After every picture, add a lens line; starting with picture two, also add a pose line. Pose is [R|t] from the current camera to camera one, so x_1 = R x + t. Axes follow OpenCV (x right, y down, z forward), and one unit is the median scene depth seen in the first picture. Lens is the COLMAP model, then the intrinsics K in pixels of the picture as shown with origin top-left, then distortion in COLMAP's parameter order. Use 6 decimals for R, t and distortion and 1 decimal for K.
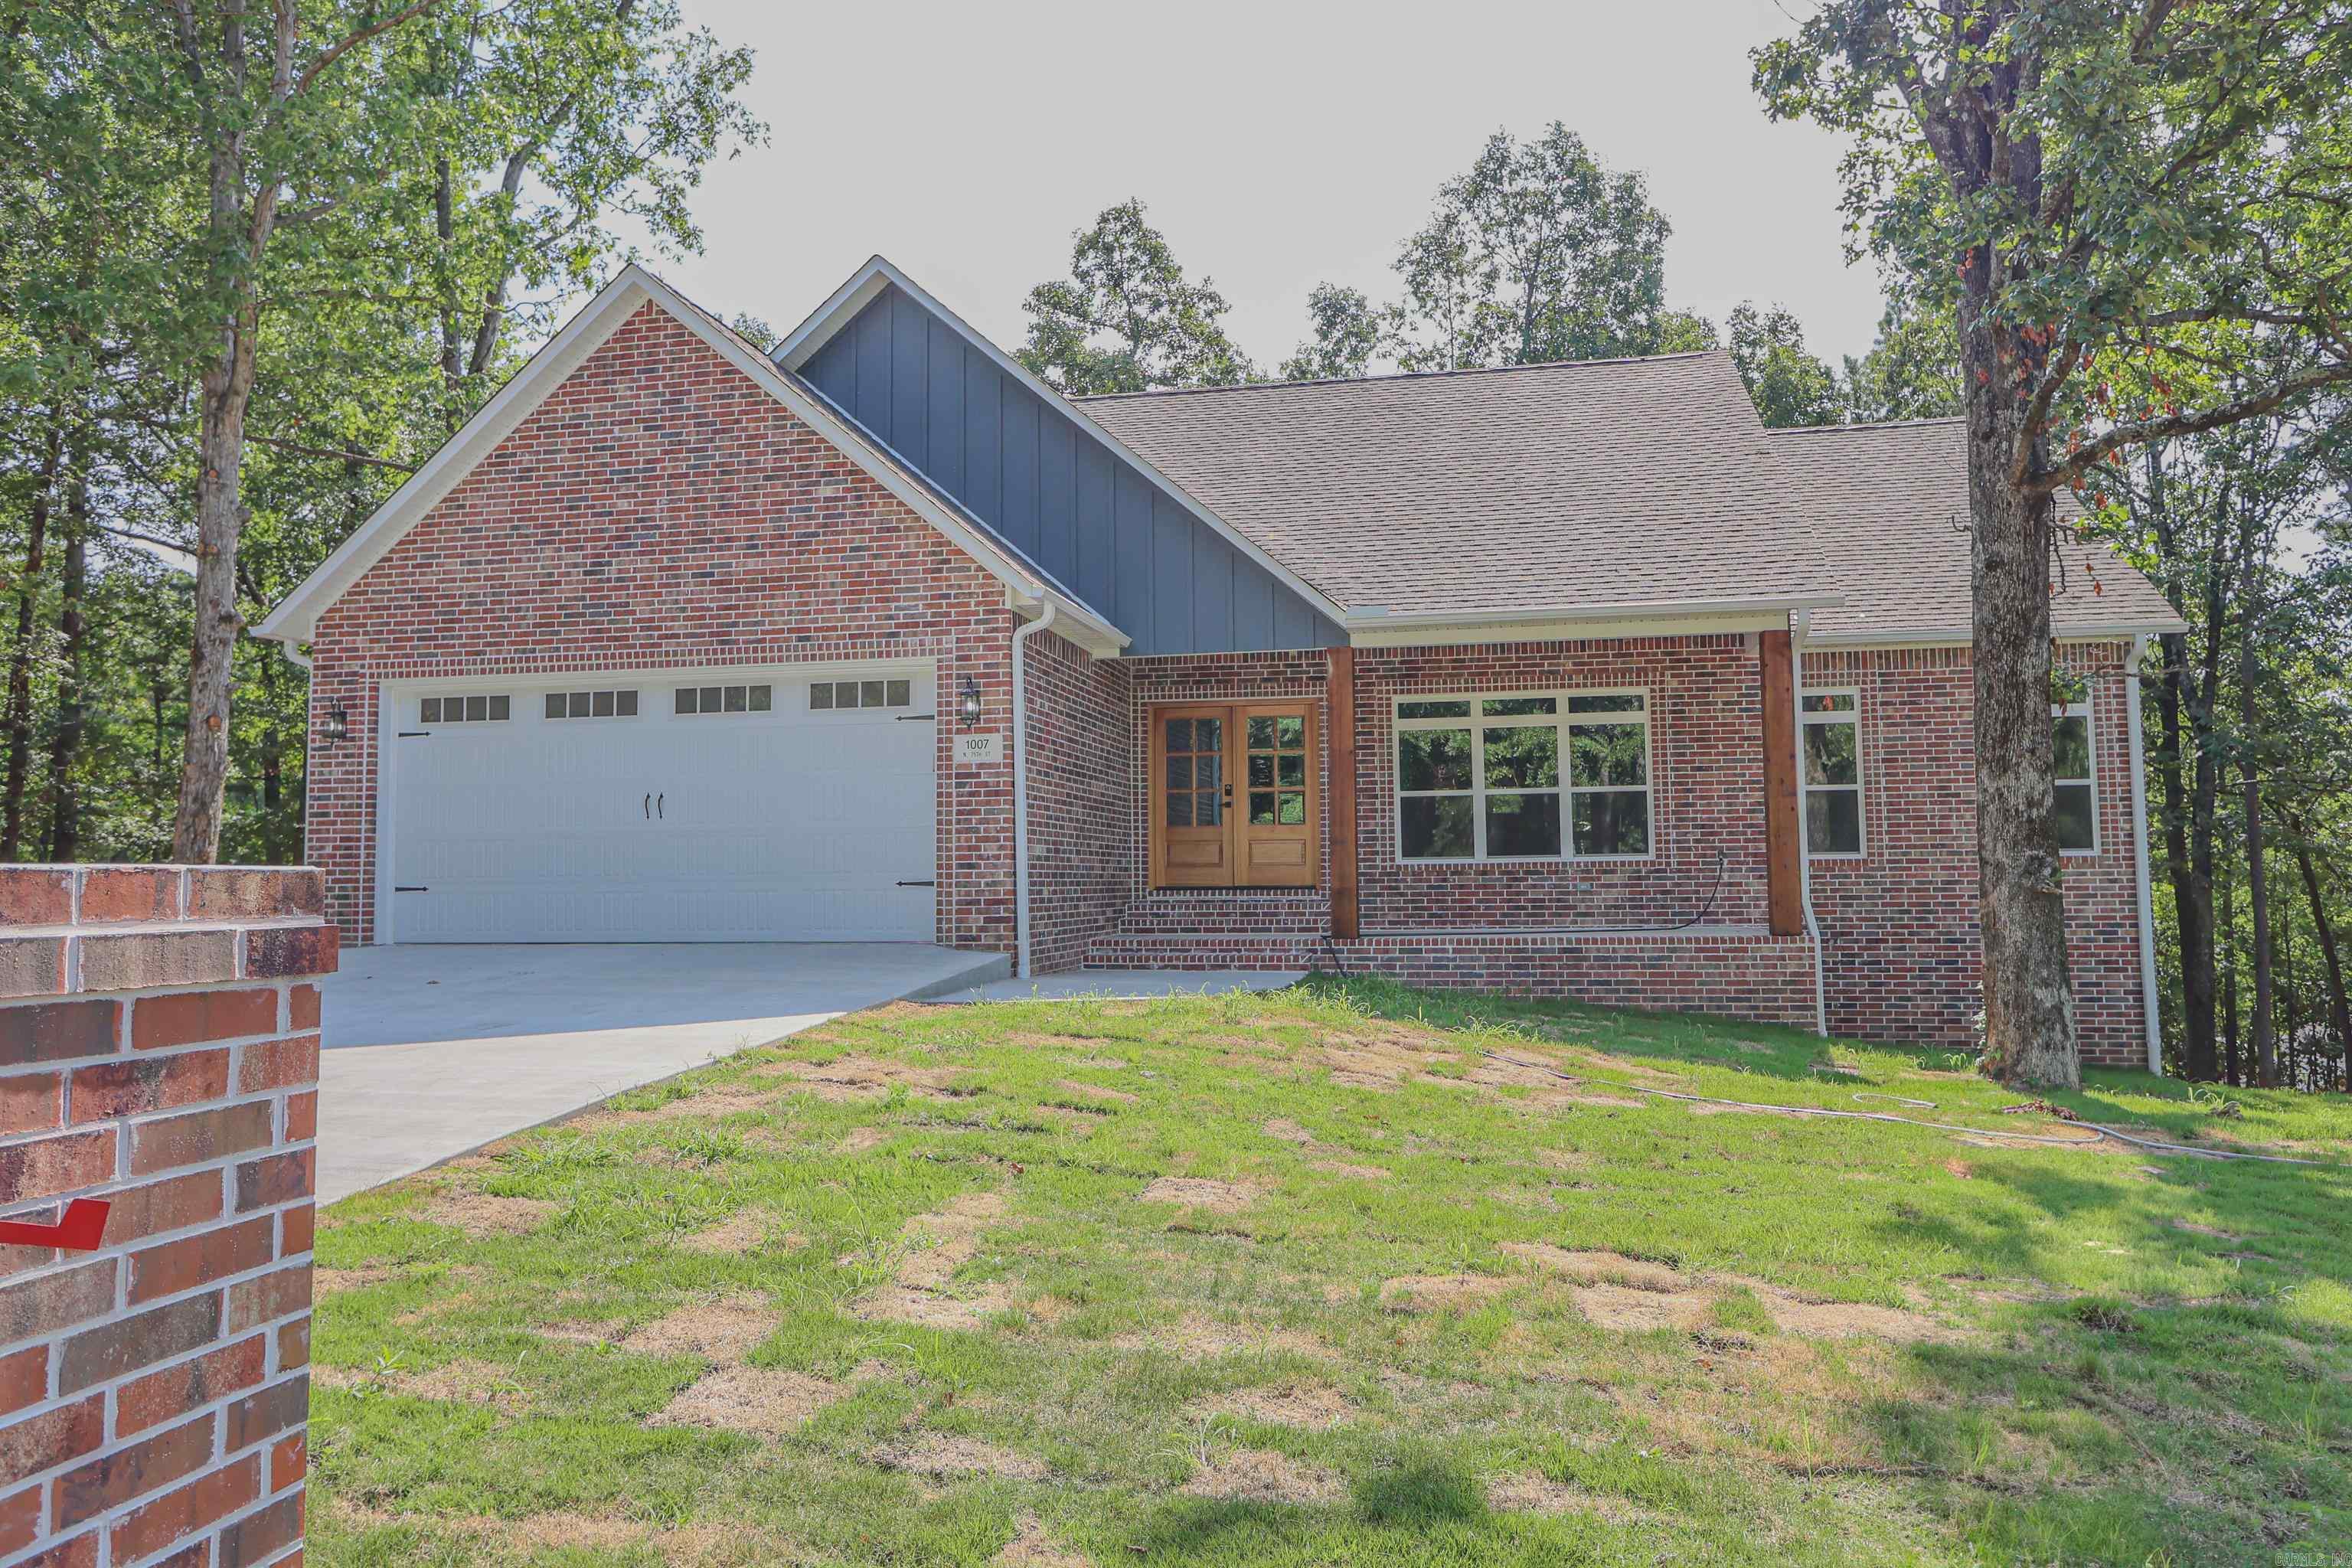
lens RADIAL K [[1638.8, 0, 1175.4], [0, 1638.8, 739.2], [0, 0, 1]] dist [-0.003211, 0.001764]
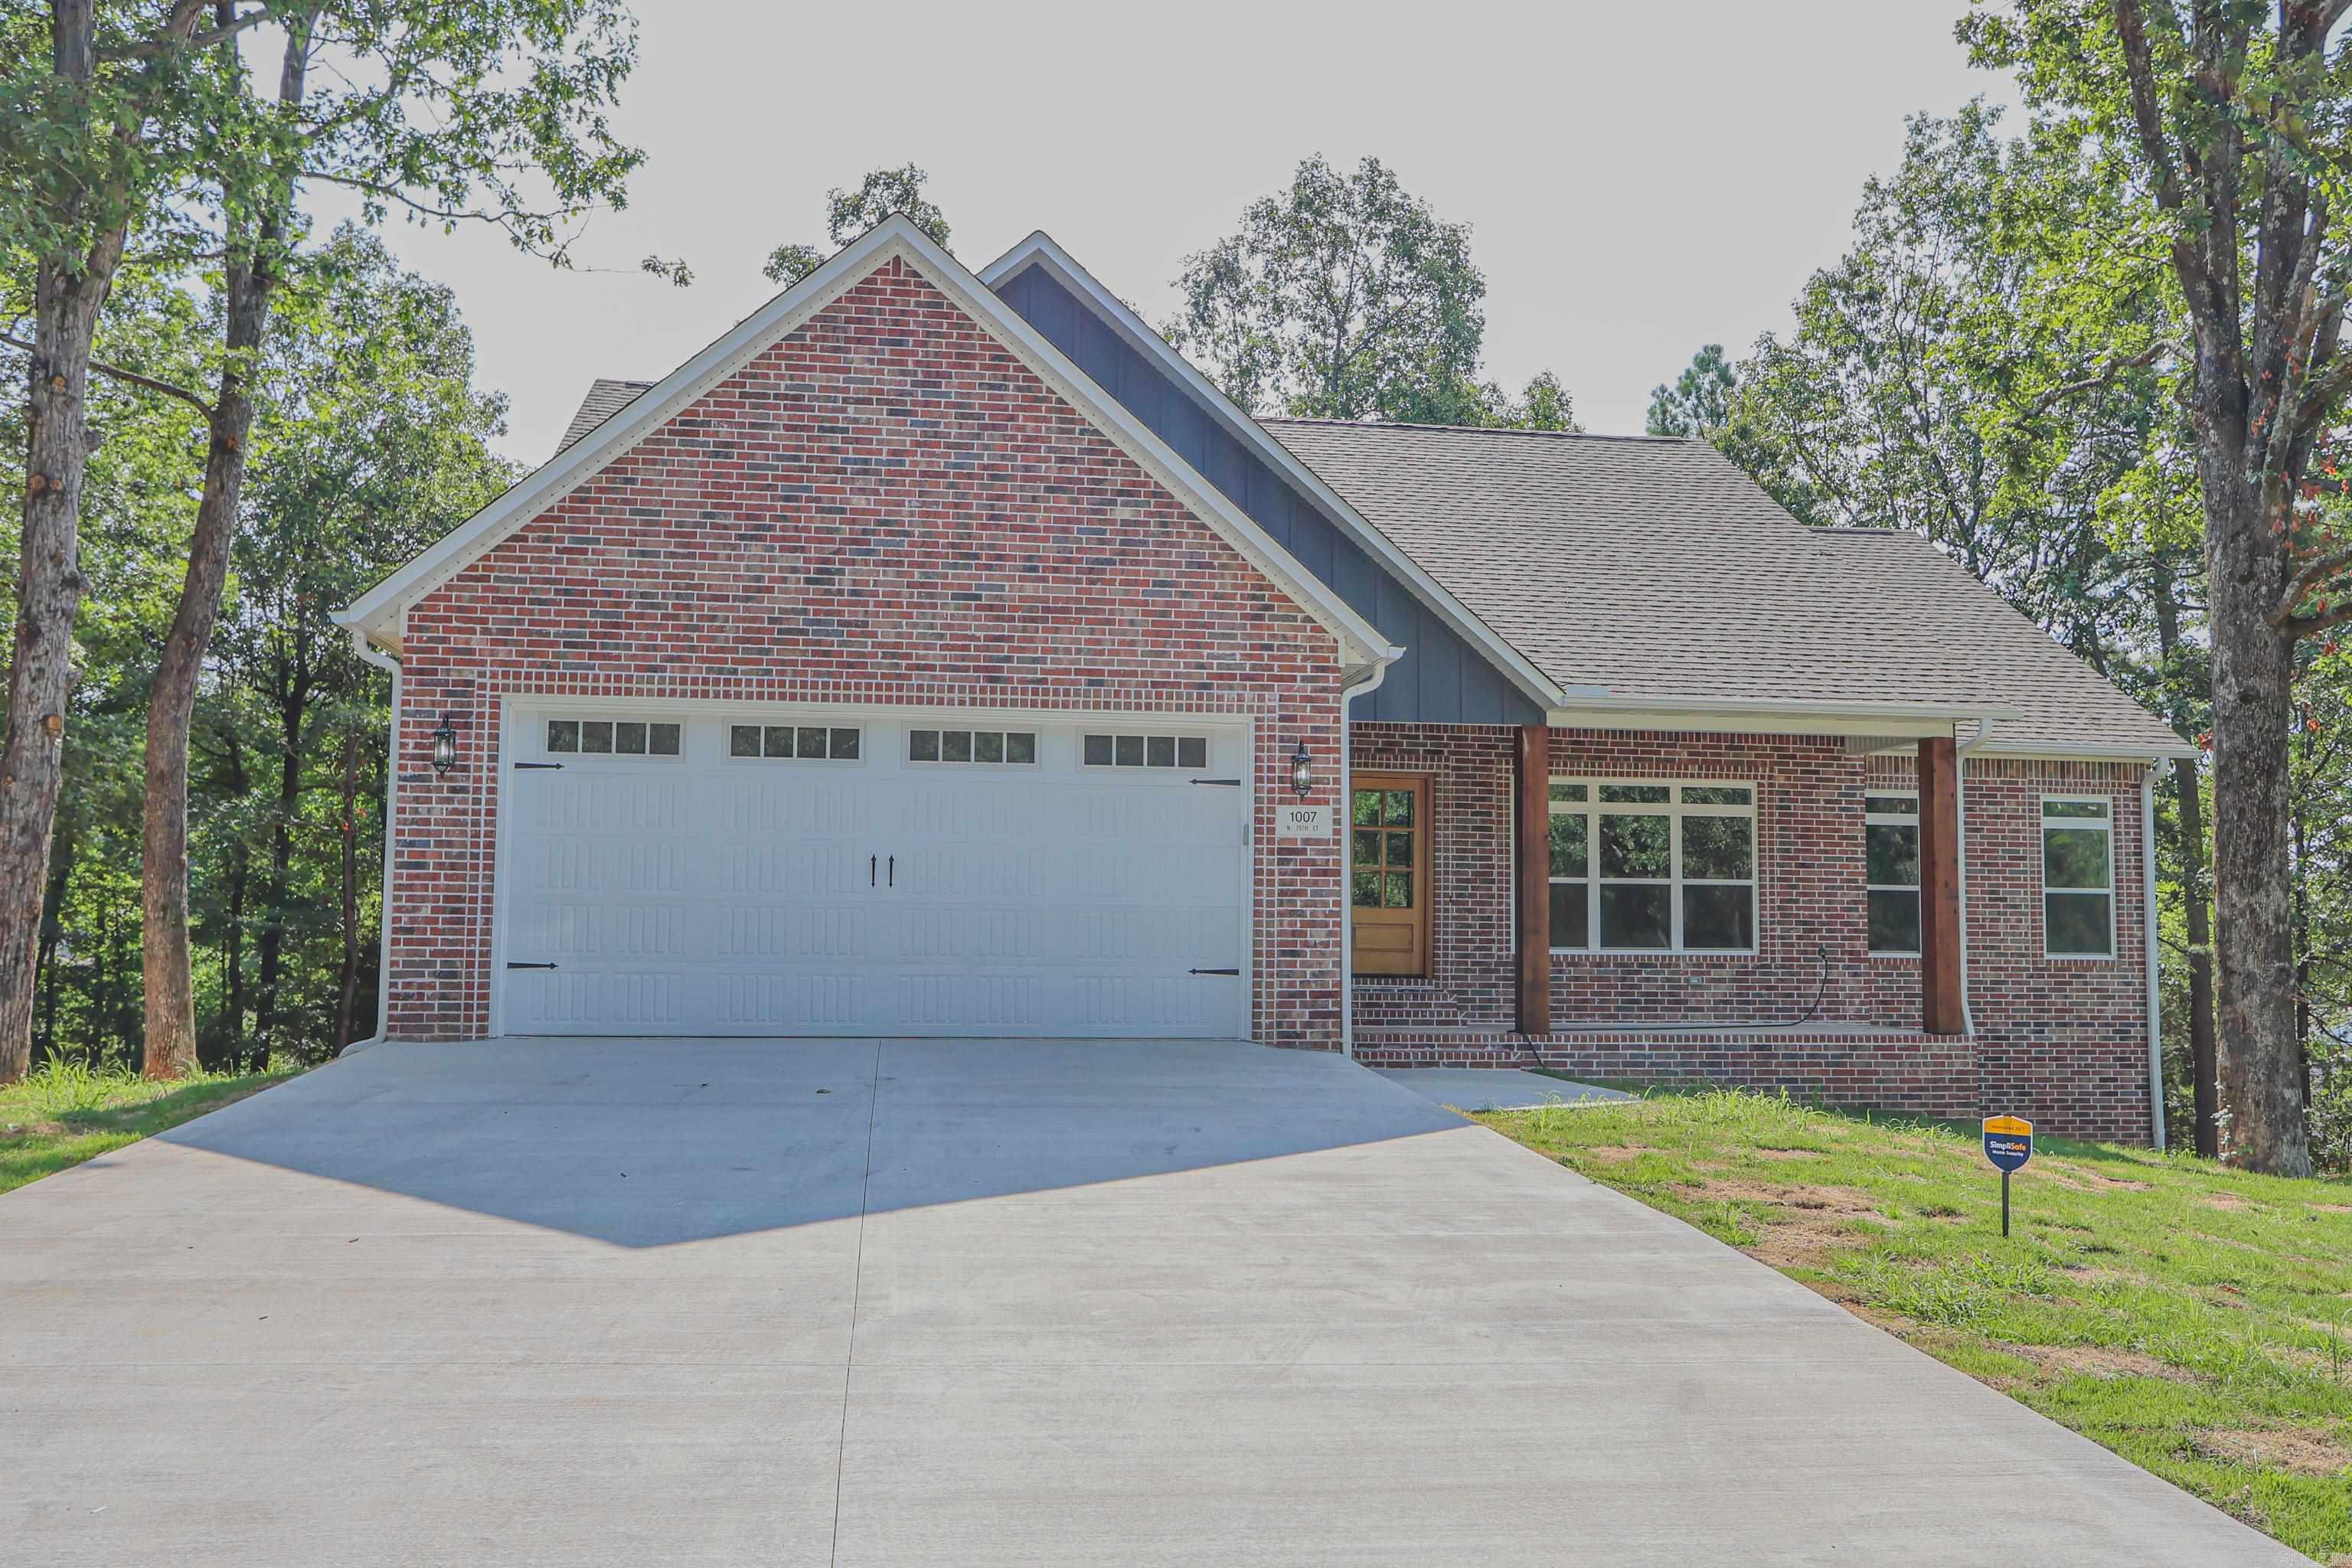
lens RADIAL K [[1843.8, 0, 1175.1], [0, 1843.8, 787.6], [0, 0, 1]] dist [-0.001255, 0.008440]
pose [[0.938684, 0.050571, 0.341049, -0.497822], [-0.050703, 0.998677, -0.008533, -0.000567], [-0.341029, -0.009282, 0.940007, 0.078732]]
